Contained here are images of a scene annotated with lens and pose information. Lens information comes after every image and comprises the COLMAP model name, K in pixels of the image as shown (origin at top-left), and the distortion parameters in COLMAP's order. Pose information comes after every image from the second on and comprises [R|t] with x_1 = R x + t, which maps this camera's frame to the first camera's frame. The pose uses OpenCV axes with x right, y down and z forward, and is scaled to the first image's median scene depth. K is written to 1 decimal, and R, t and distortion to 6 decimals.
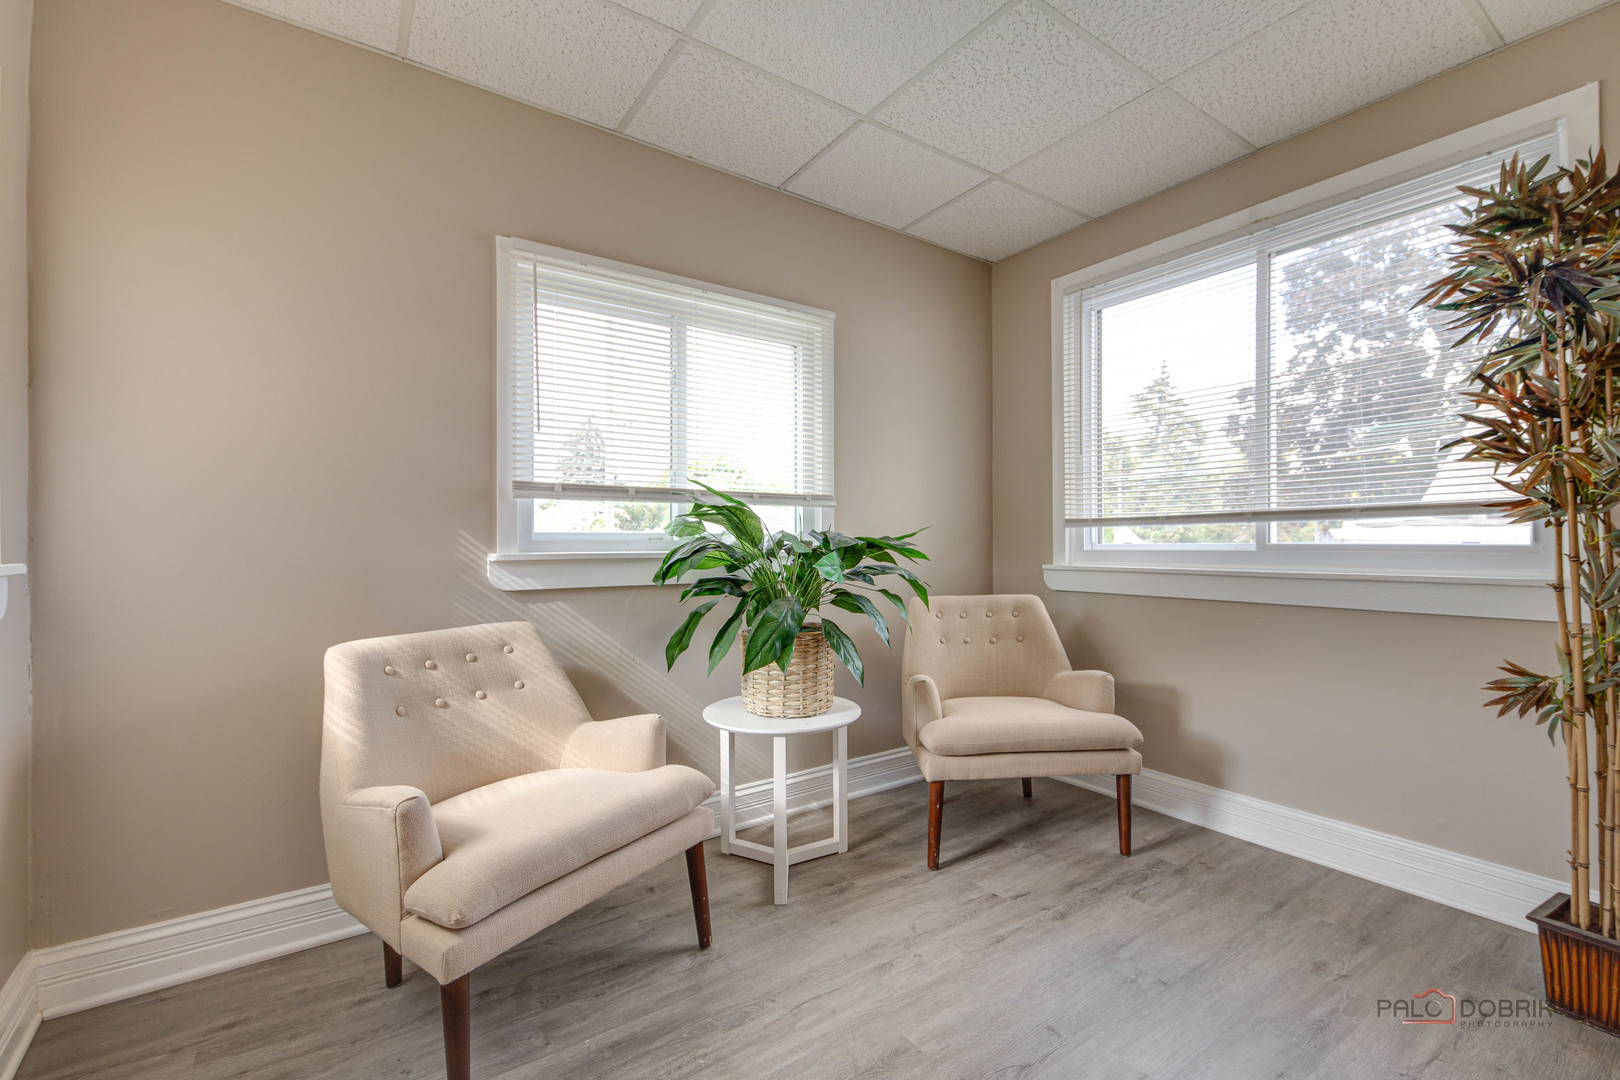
lens RADIAL K [[770.0, 0, 802.6], [0, 770.0, 532.7], [0, 0, 1]] dist [0.016717, -0.000128]
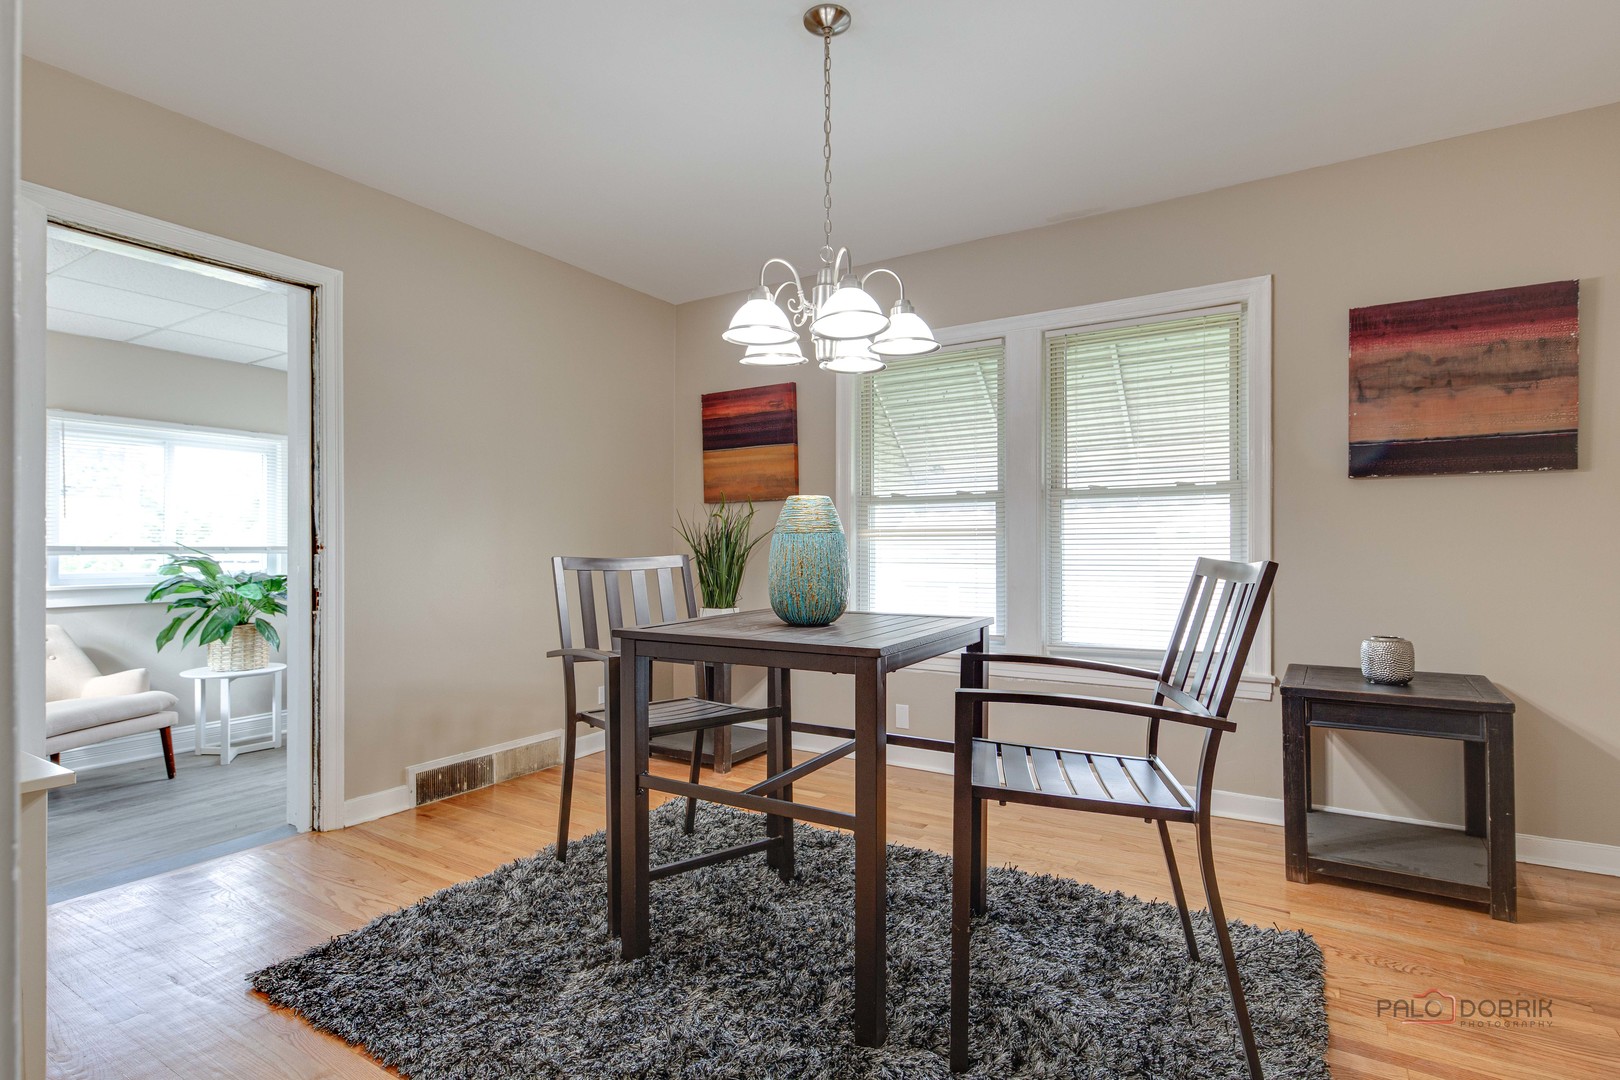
lens RADIAL K [[781.6, 0, 811.9], [0, 781.6, 546.4], [0, 0, 1]] dist [-0.020791, -0.000092]
pose [[0.896762, -0.003245, 0.442502, 0.391606], [0.004762, 0.999986, -0.002317, -0.049928], [-0.442488, 0.004185, 0.896764, -1.242562]]
